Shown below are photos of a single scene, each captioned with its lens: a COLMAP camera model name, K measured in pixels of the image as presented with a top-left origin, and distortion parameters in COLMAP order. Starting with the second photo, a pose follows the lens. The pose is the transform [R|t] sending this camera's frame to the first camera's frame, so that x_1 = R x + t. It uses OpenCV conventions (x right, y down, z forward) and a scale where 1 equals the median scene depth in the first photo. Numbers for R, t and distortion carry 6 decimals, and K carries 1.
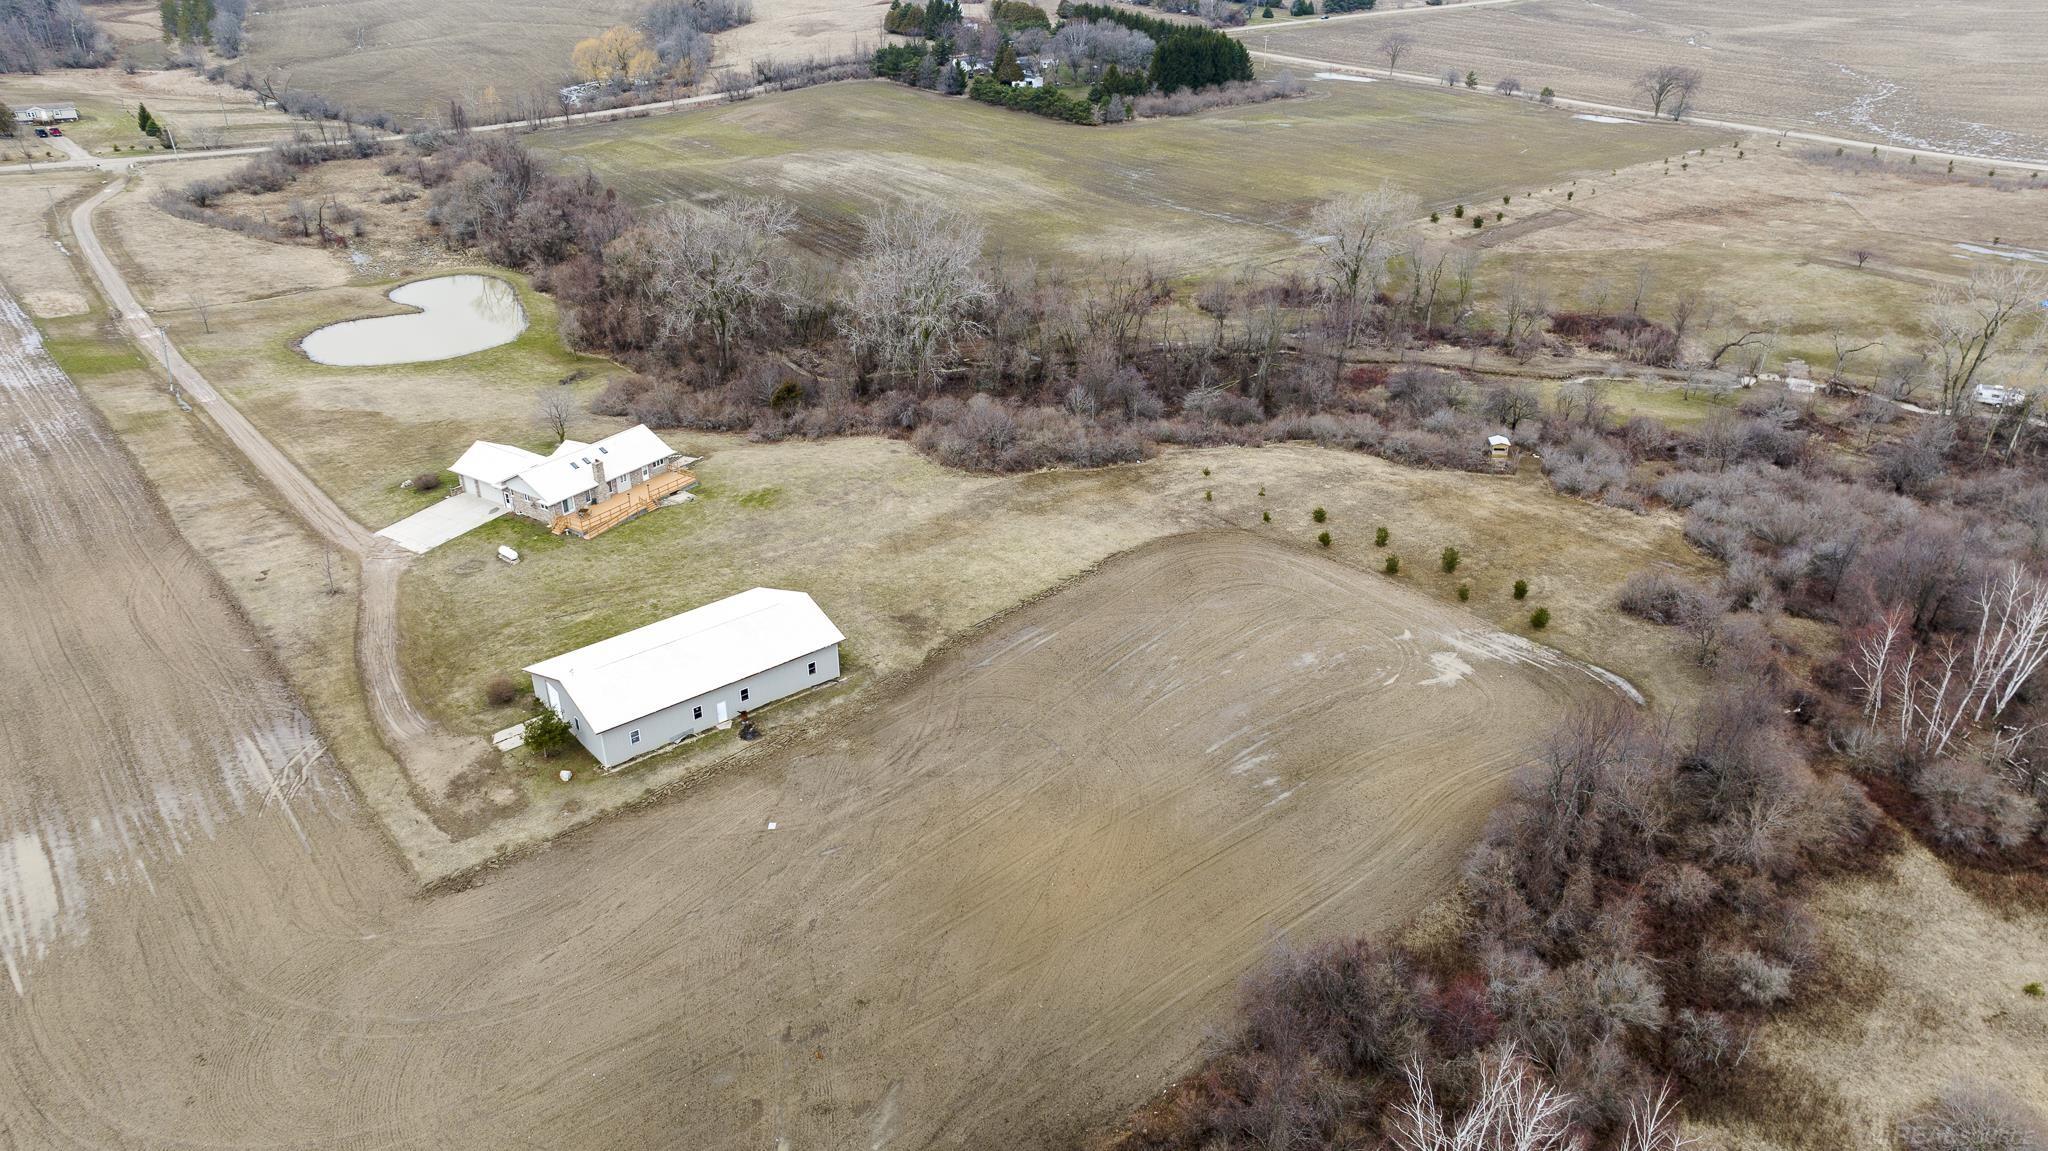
lens RADIAL K [[1438.3, 0, 1024.0], [0, 1438.3, 575.5], [0, 0, 1]] dist [-0.036884, 0.071162]
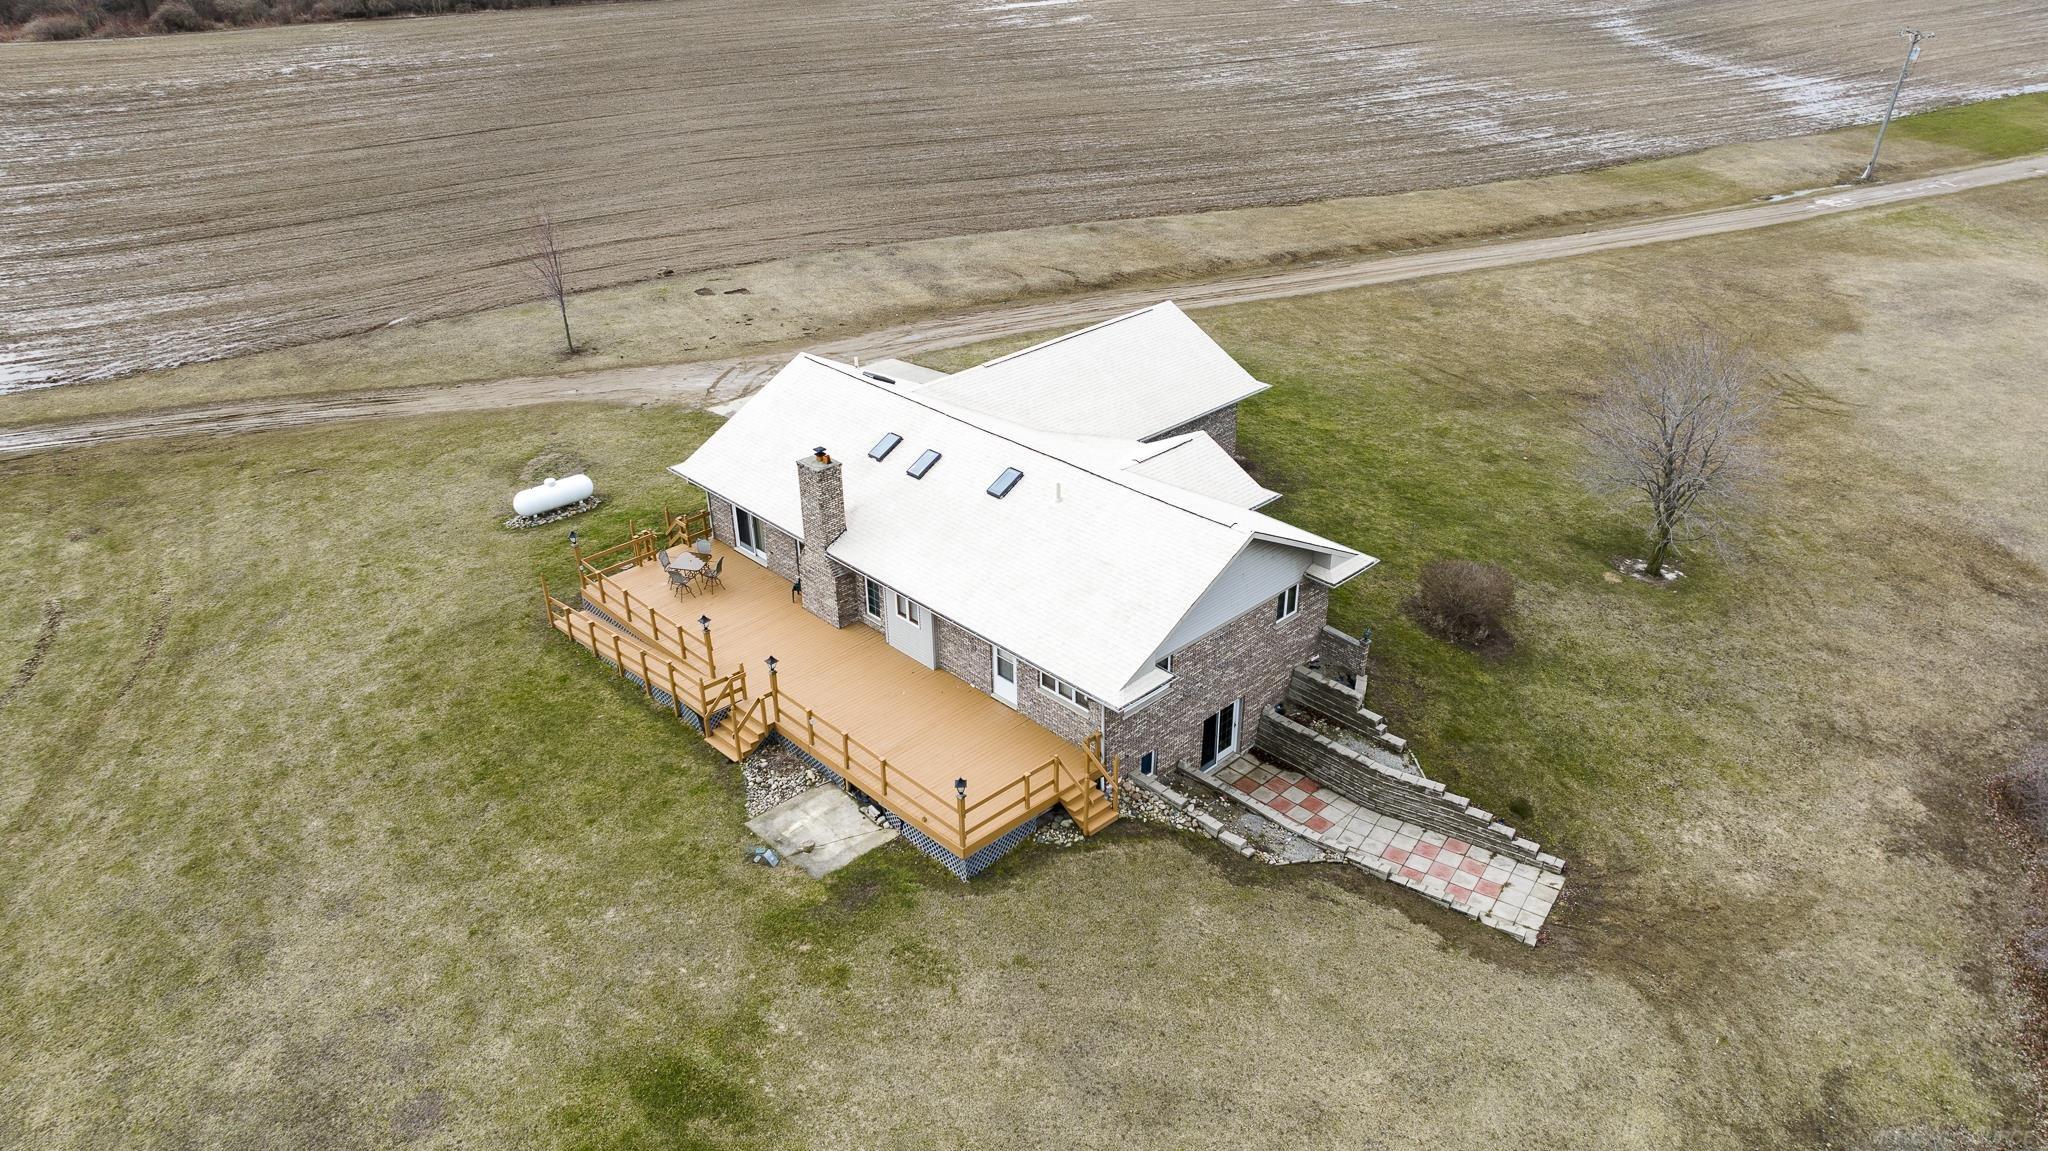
lens RADIAL K [[1438.3, 0, 1024.0], [0, 1438.3, 575.5], [0, 0, 1]] dist [-0.036884, 0.071162]
pose [[-0.200511, 0.476969, -0.855743, -0.088979], [-0.429396, 0.742325, 0.514366, -0.197295], [0.880576, 0.470588, 0.055964, 0.999458]]
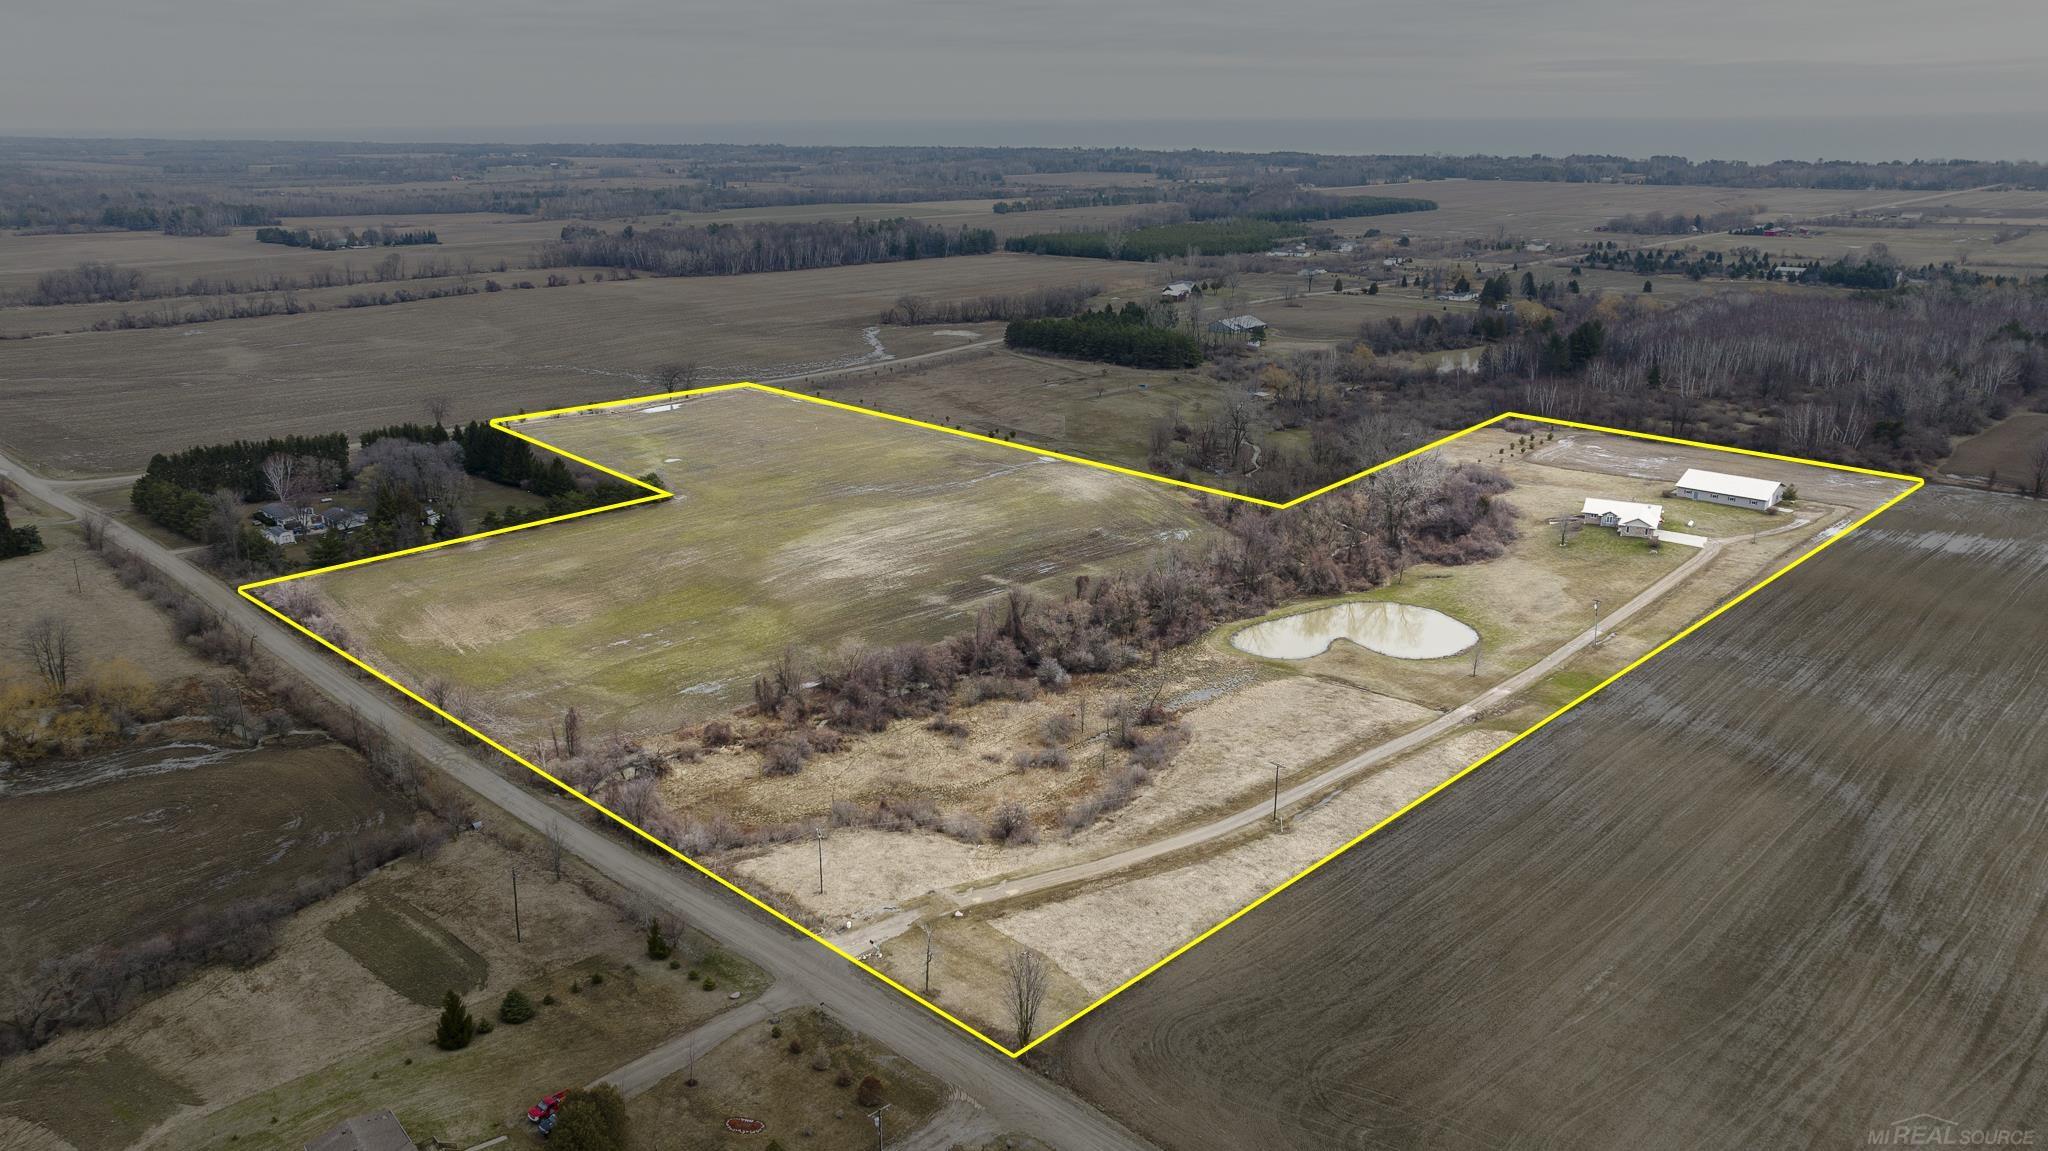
lens RADIAL K [[1438.3, 0, 1024.0], [0, 1438.3, 575.5], [0, 0, 1]] dist [-0.036884, 0.071162]
pose [[-0.117813, -0.304495, 0.945200, -2.331084], [0.463001, 0.825196, 0.323546, -1.144117], [-0.878493, 0.475747, 0.043763, 1.770603]]
